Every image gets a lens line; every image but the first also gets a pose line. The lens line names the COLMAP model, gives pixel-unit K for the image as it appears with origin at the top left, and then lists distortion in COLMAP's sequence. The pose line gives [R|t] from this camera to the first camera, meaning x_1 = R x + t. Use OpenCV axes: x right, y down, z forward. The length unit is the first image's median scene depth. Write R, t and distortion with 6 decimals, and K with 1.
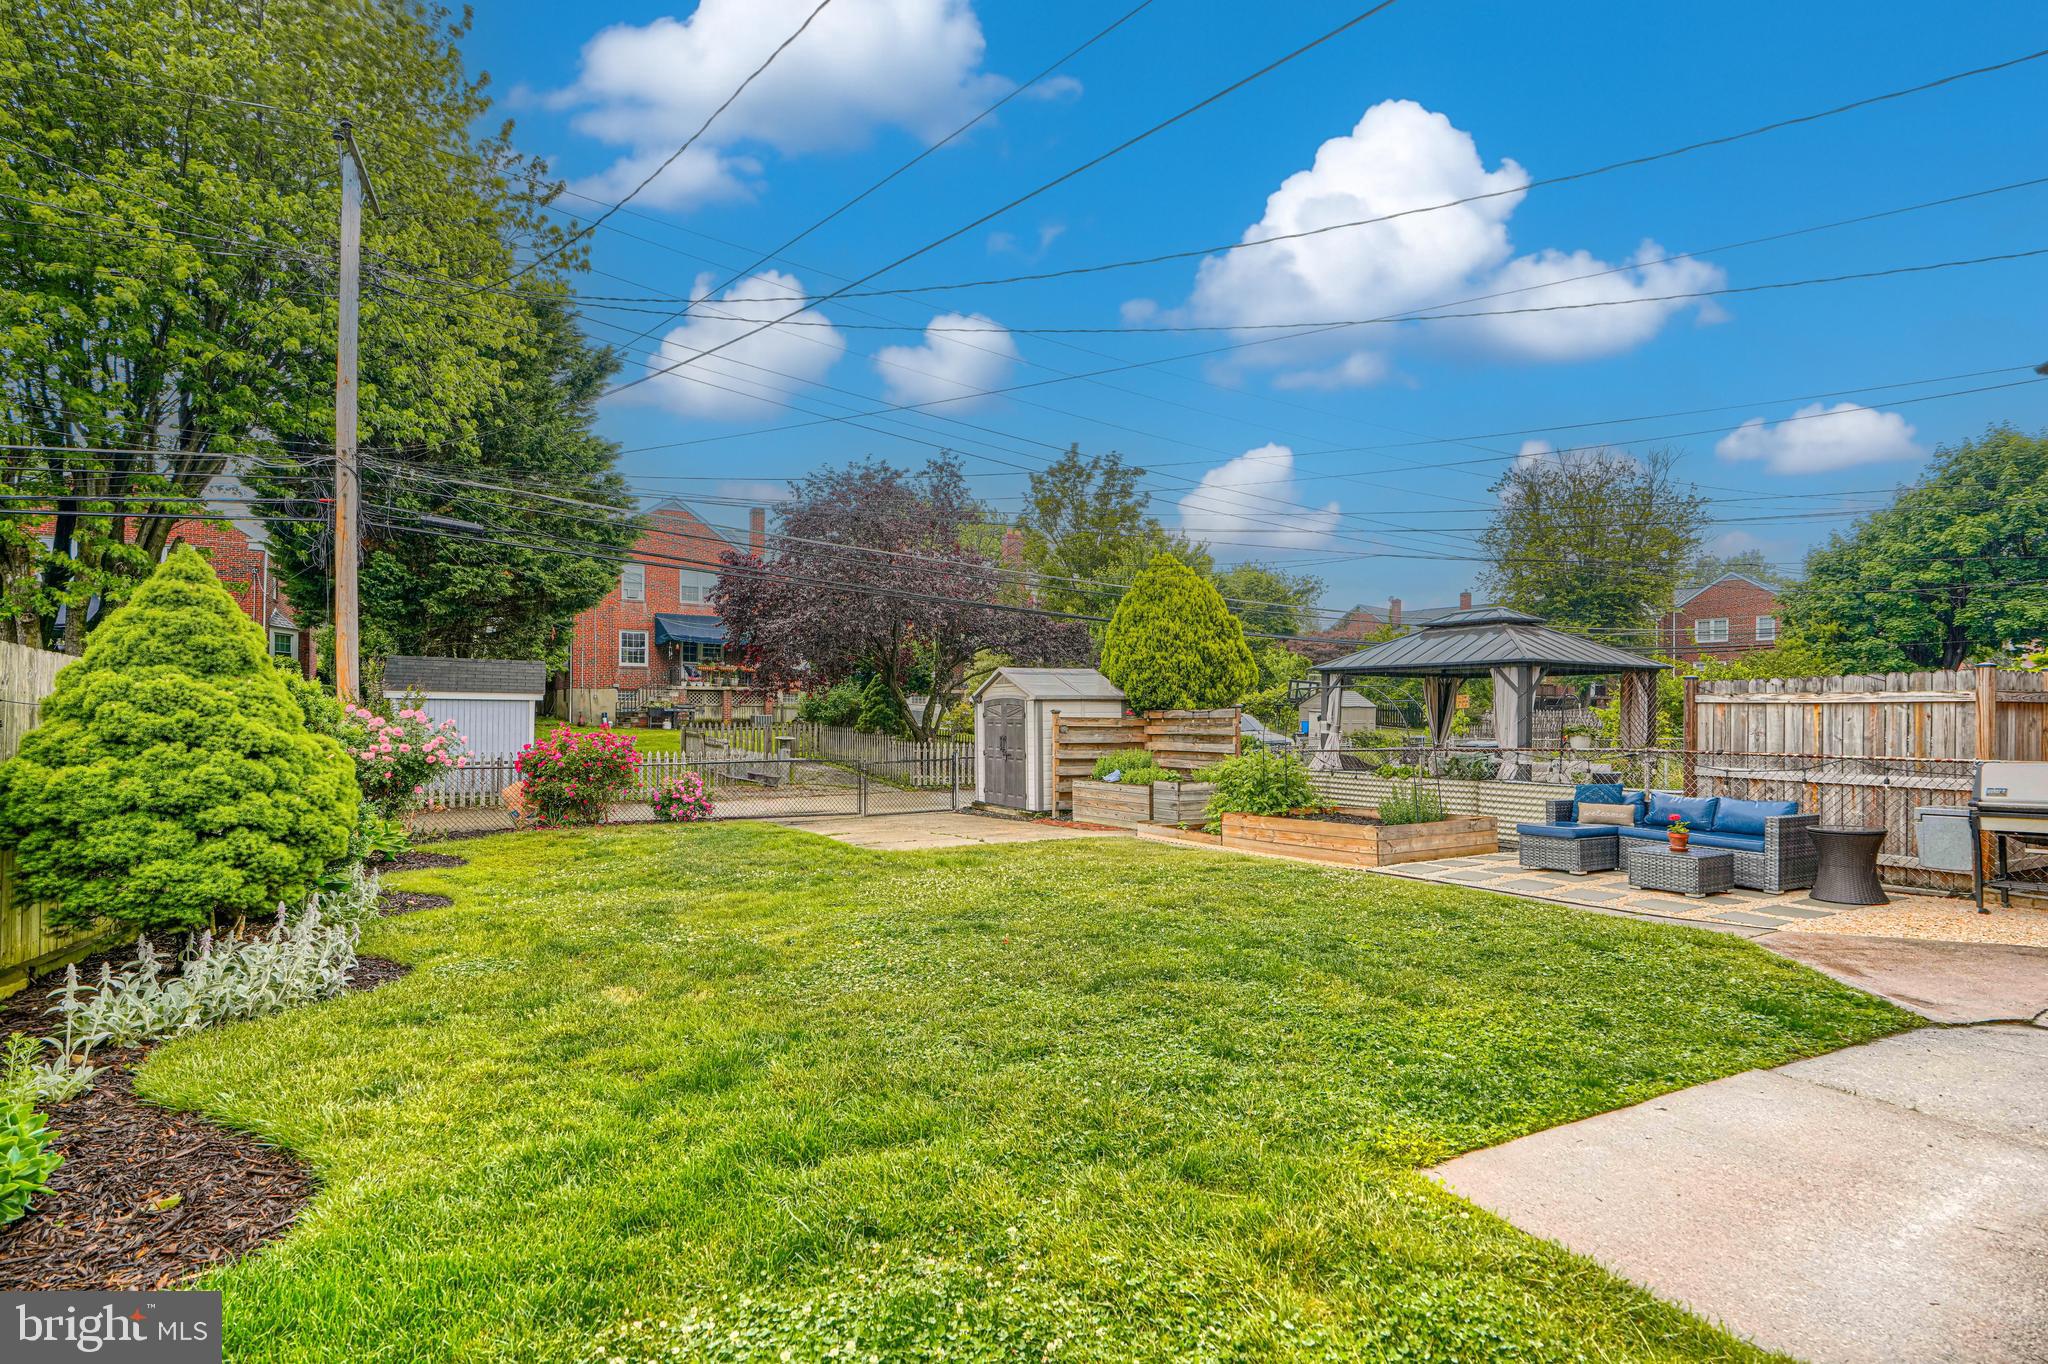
lens RADIAL K [[969.3, 0, 1030.6], [0, 969.3, 717.1], [0, 0, 1]] dist [-0.000483, 0.000404]
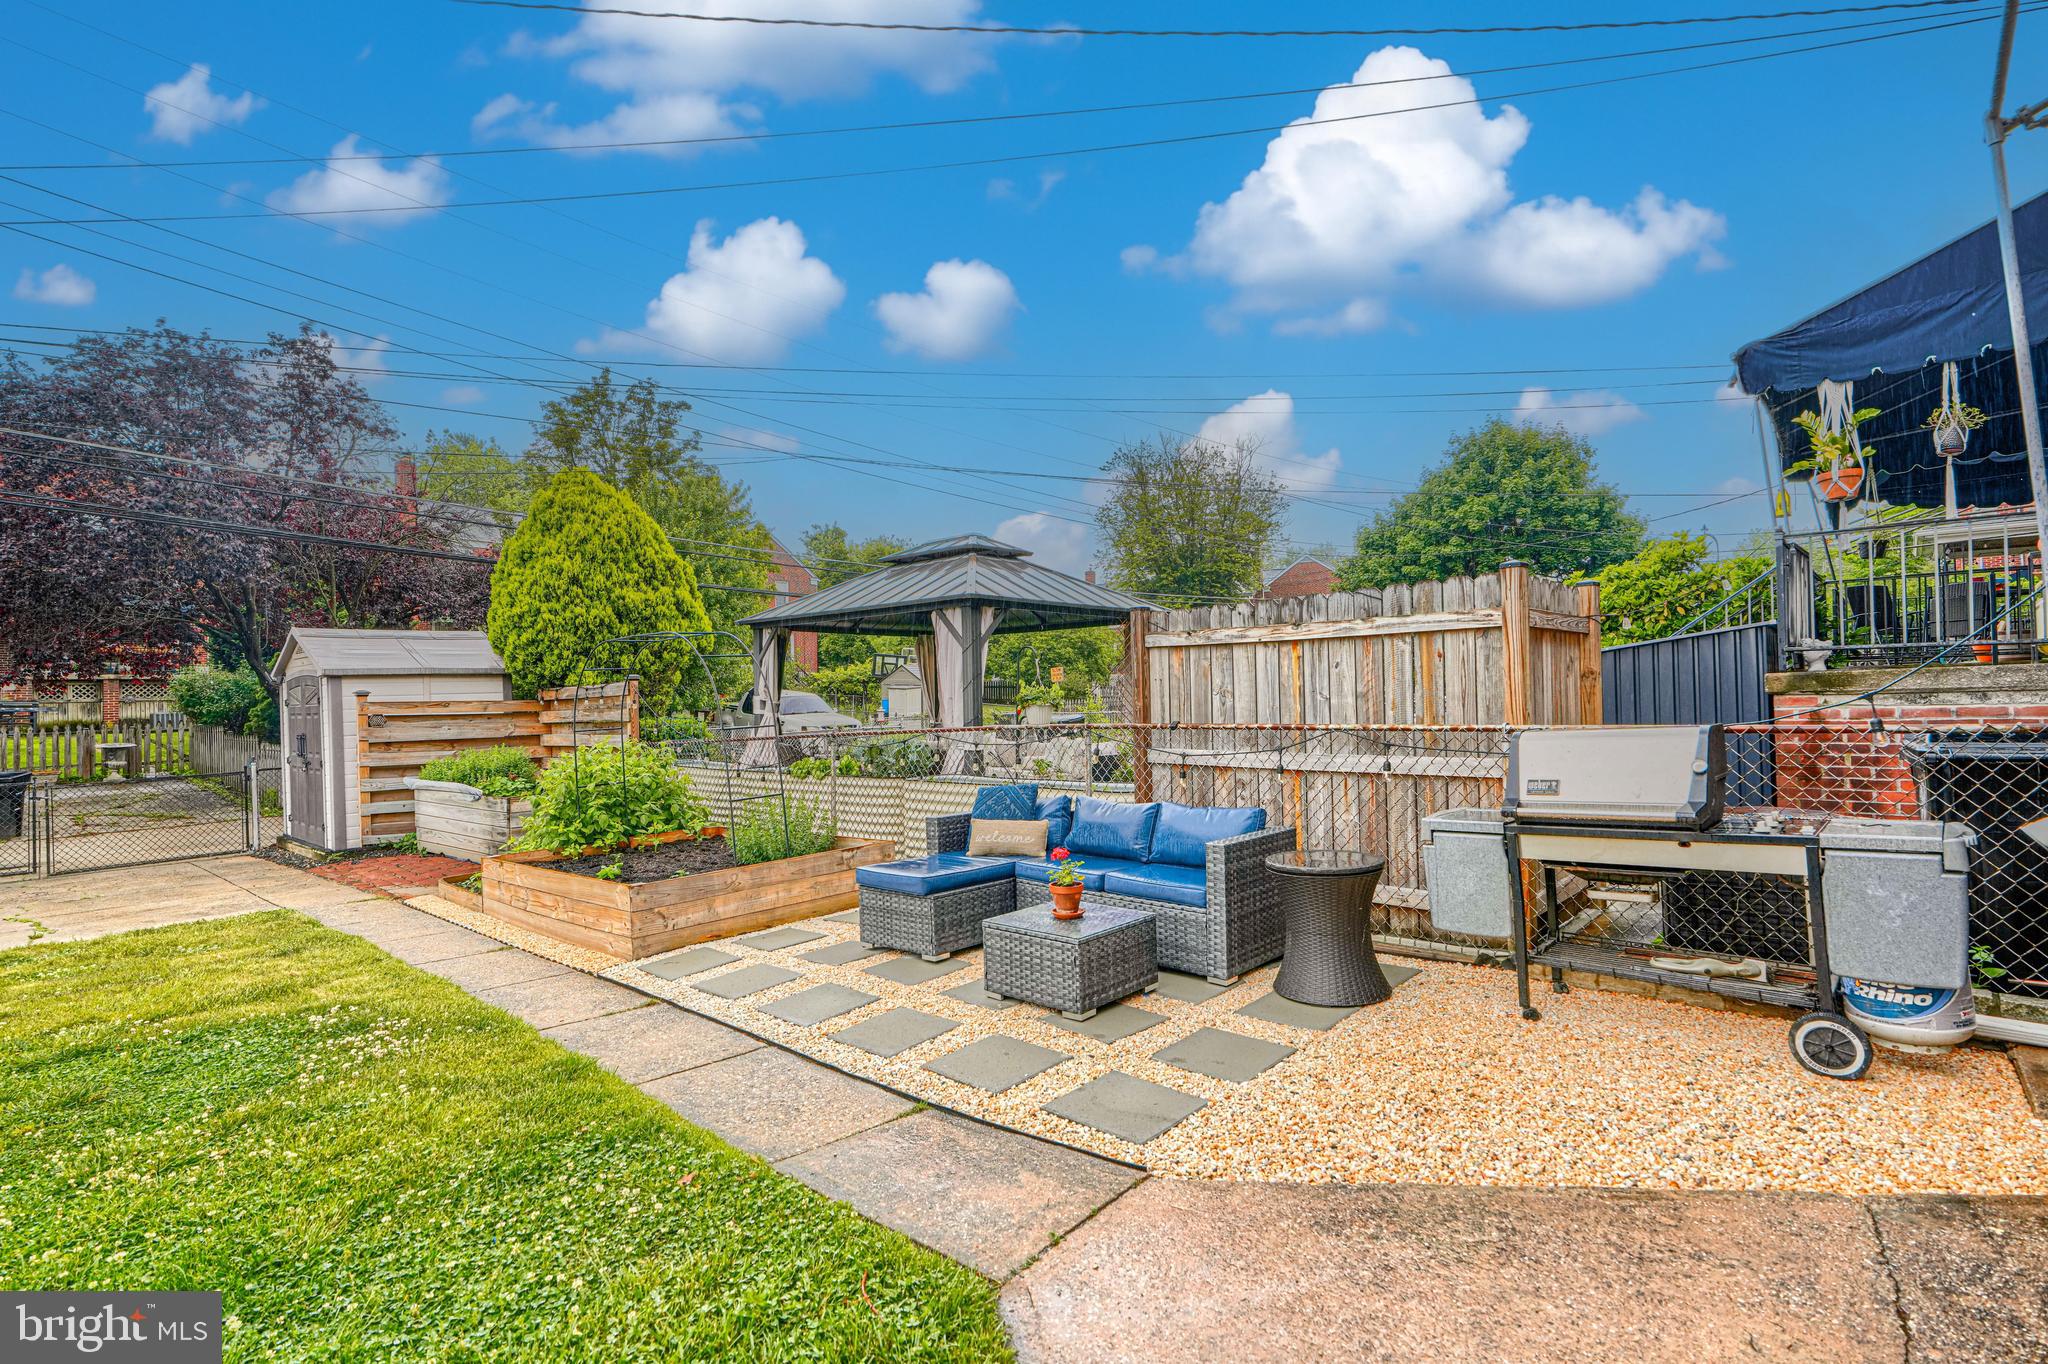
lens RADIAL K [[982.8, 0, 1024.7], [0, 982.8, 686.0], [0, 0, 1]] dist [0.000000, 0.000613]
pose [[0.943931, -0.023573, 0.329300, 0.233535], [0.028249, 0.999556, -0.009423, 0.008159], [-0.328932, 0.018197, 0.944178, 0.246691]]
